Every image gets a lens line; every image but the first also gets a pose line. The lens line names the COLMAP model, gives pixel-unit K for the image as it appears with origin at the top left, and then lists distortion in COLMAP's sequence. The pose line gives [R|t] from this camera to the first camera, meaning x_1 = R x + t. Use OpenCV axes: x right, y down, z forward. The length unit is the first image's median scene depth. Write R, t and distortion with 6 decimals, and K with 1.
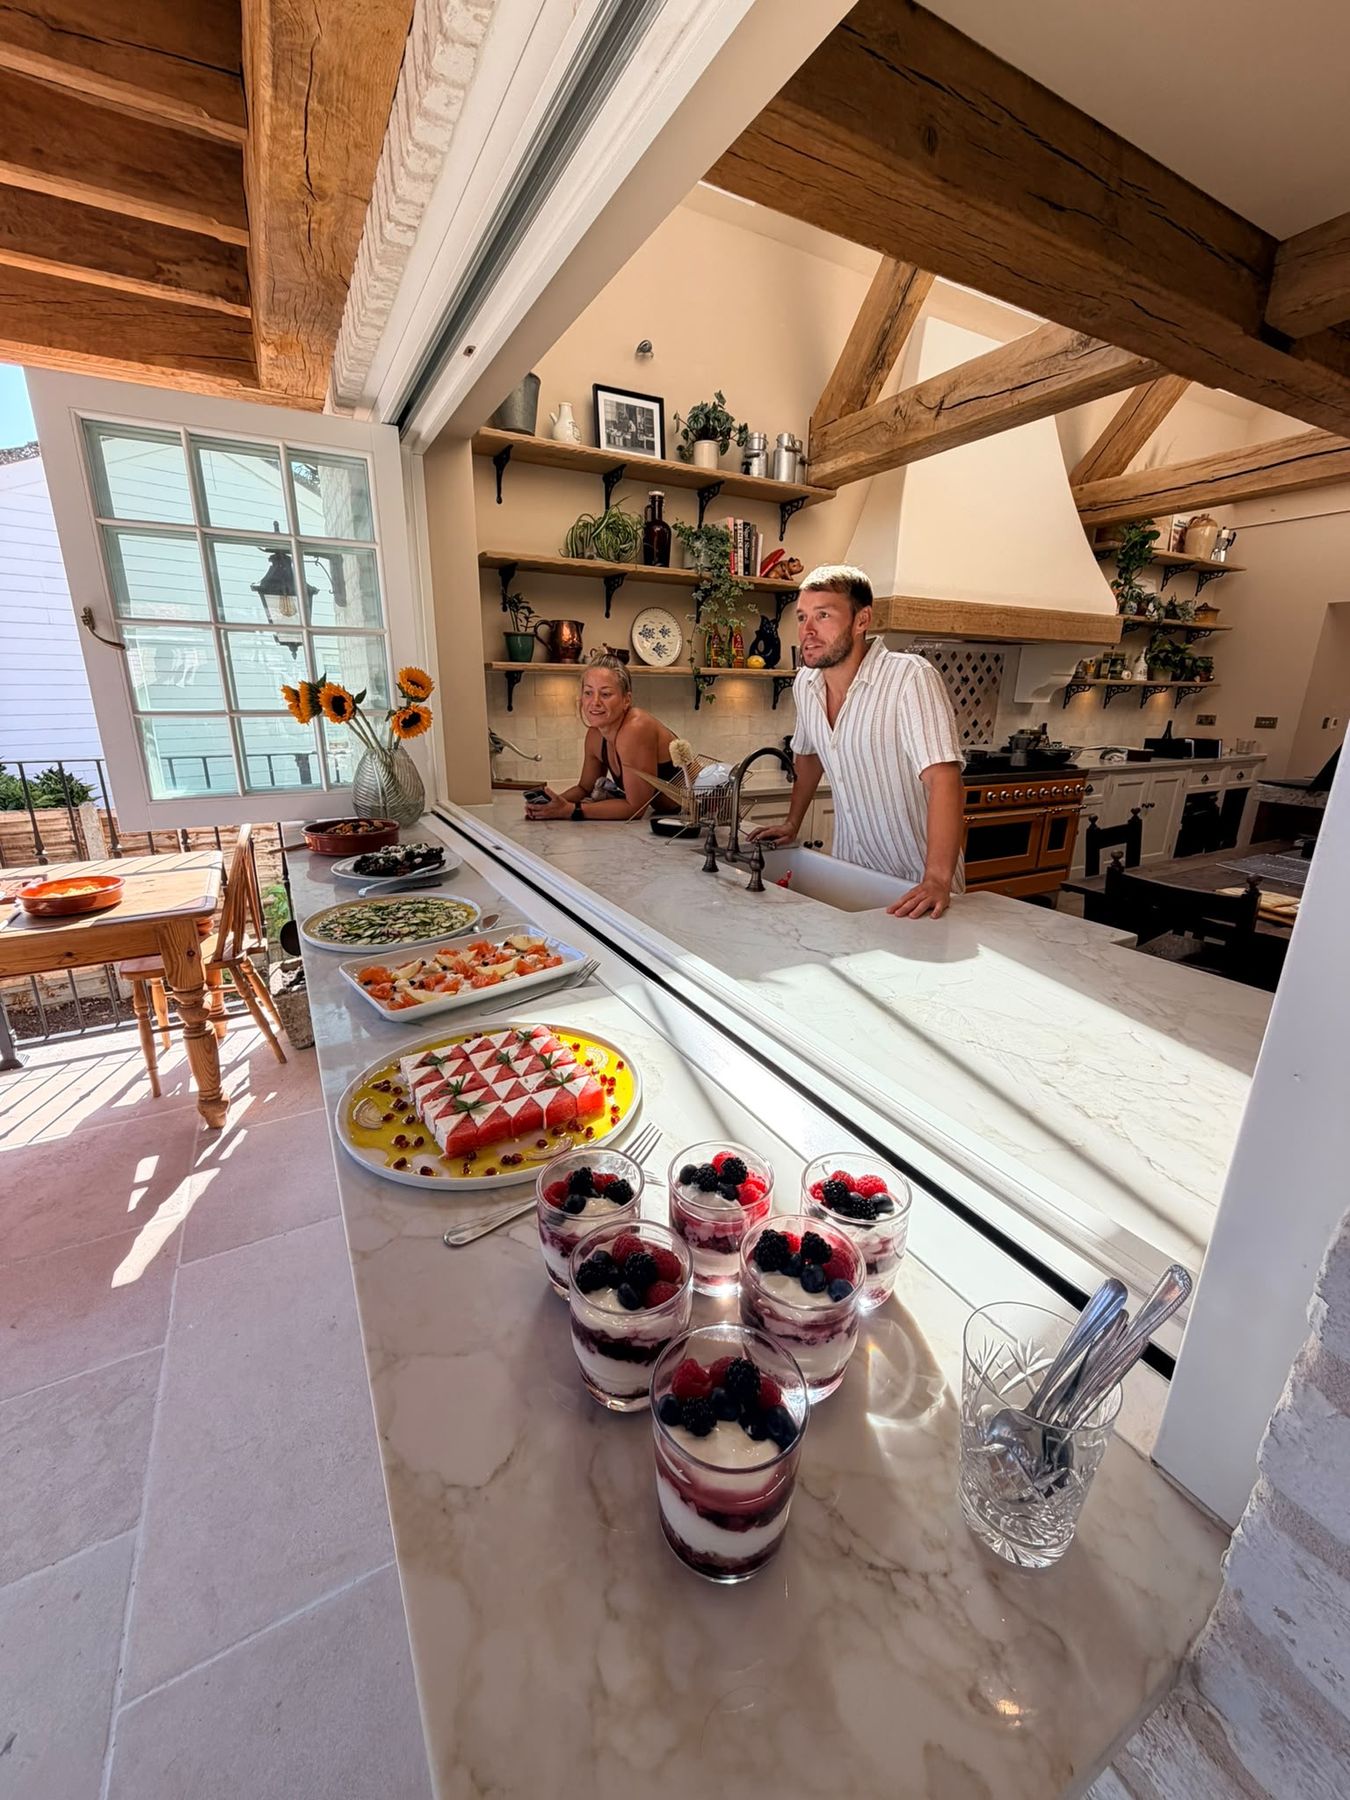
lens RADIAL K [[714.4, 0, 673.3], [0, 714.4, 903.2], [0, 0, 1]] dist [0.003636, 0.000103]
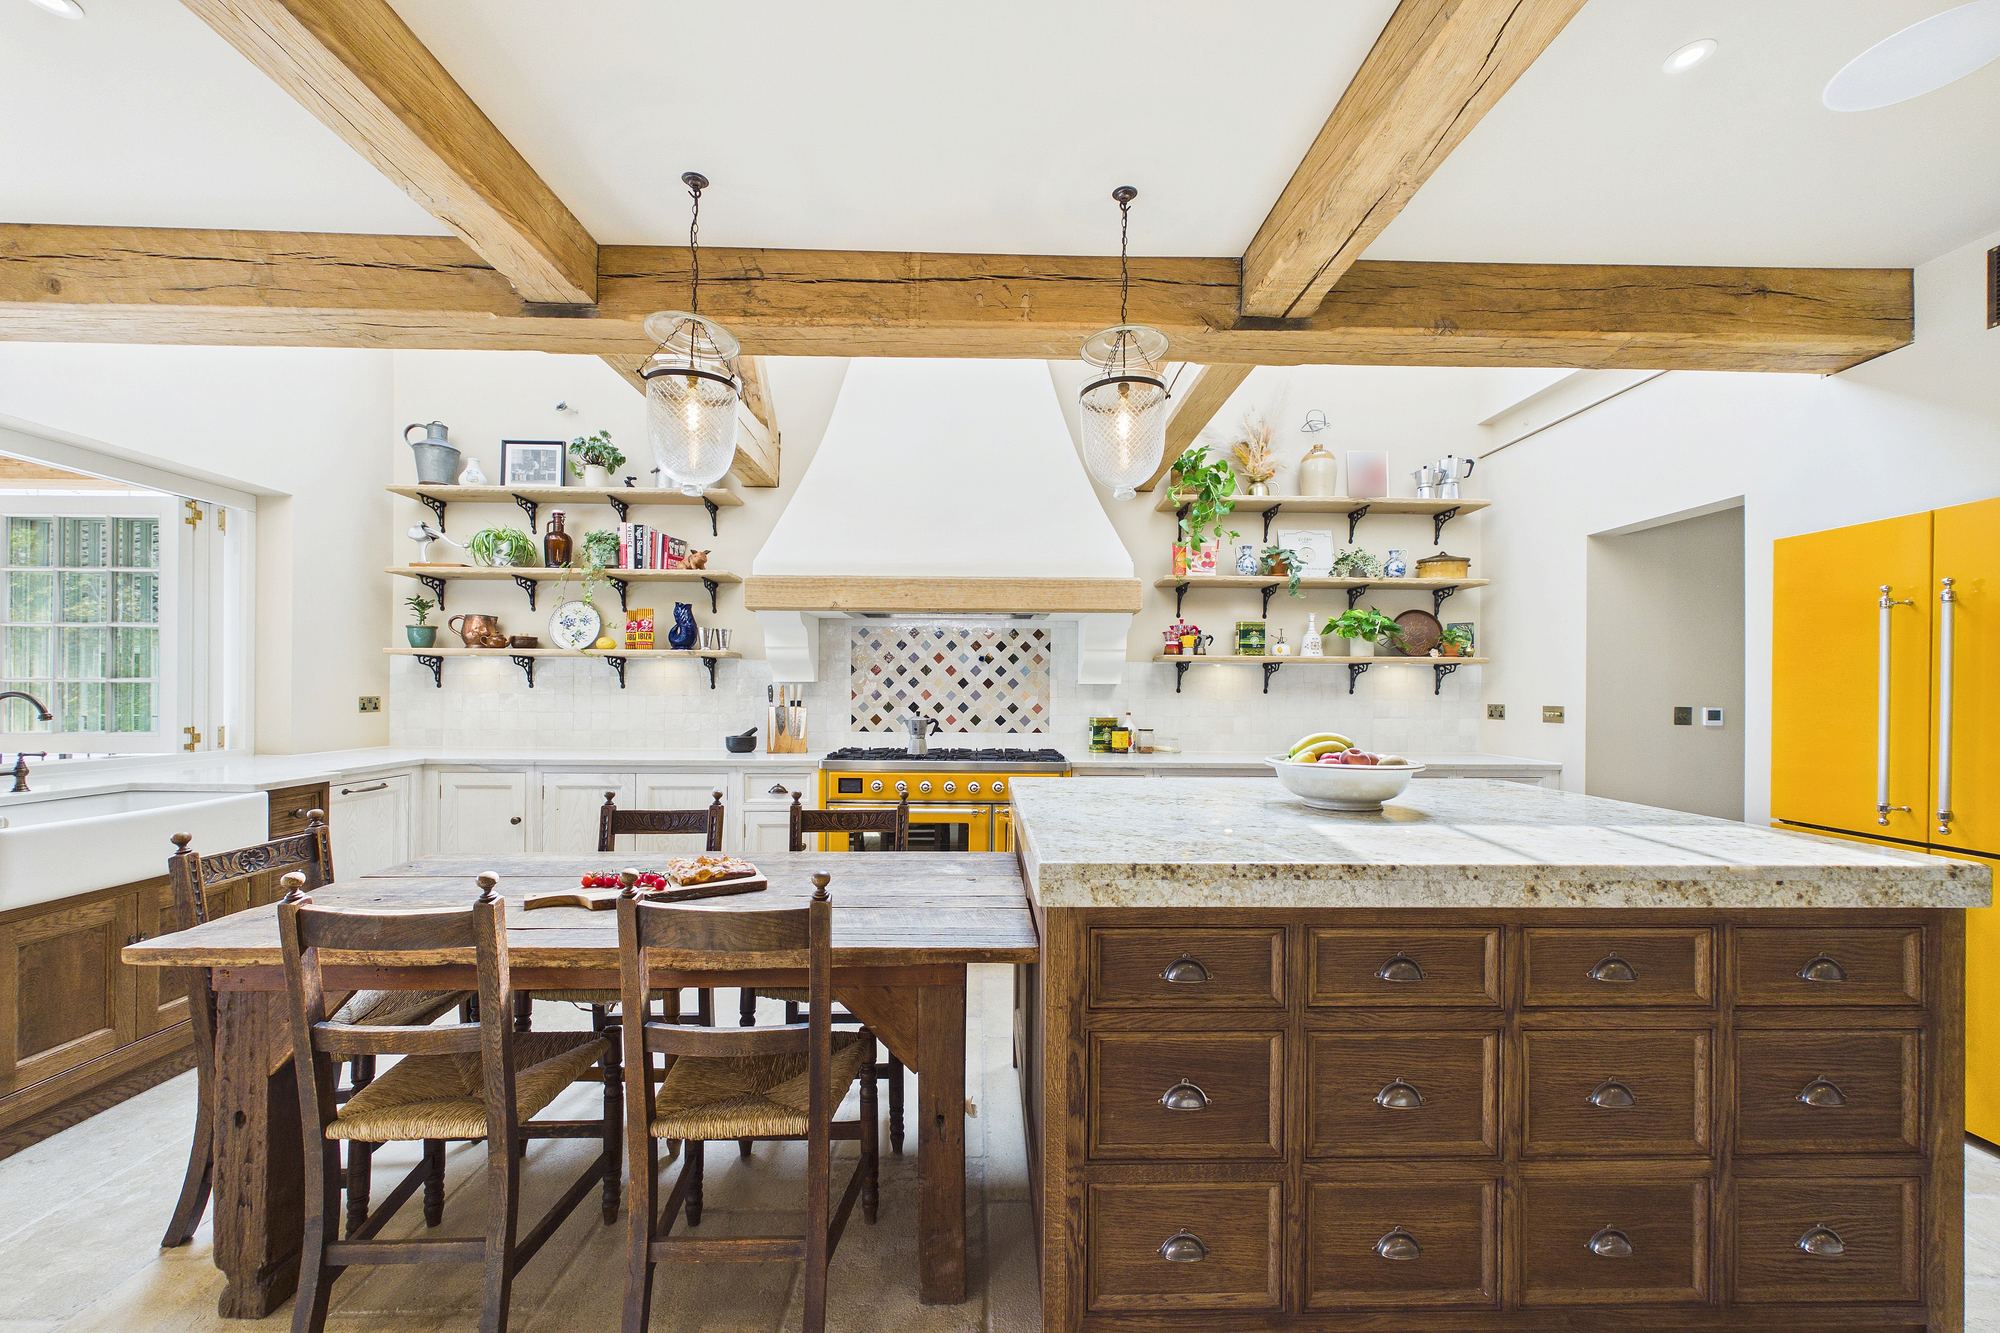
lens RADIAL K [[773.8, 0, 1002.4], [0, 773.8, 696.2], [0, 0, 1]] dist [0.008077, -0.000237]
pose [[0.886656, -0.003661, -0.462414, 1.167400], [-0.128169, 0.958847, -0.253348, -0.047697], [0.444312, 0.283900, 0.849699, 0.310422]]
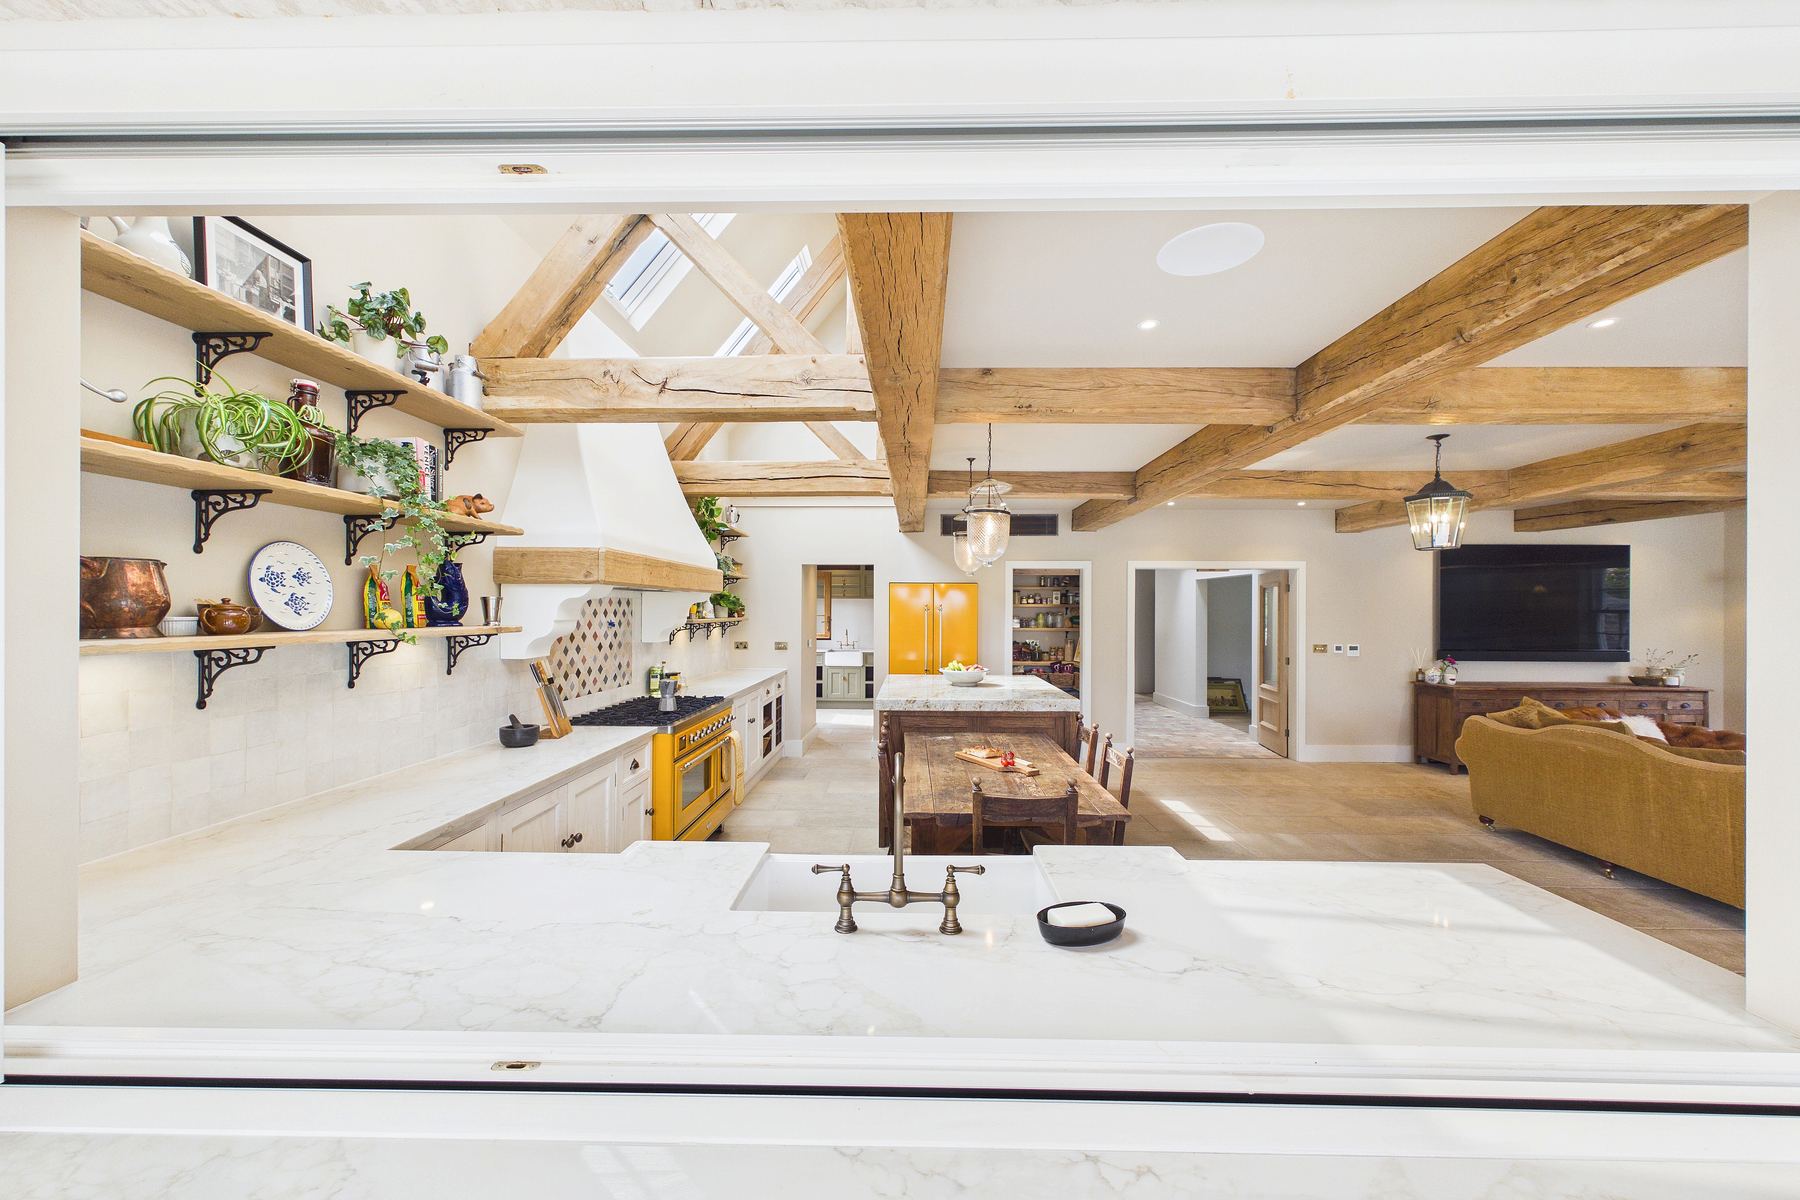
lens RADIAL K [[696.4, 0, 904.3], [0, 696.4, 610.5], [0, 0, 1]] dist [0.008077, -0.000237]
pose [[0.494843, -0.014298, 0.868865, -0.298731], [0.258245, 0.957112, -0.131328, -0.139272], [-0.829723, 0.289366, 0.477312, 0.283993]]
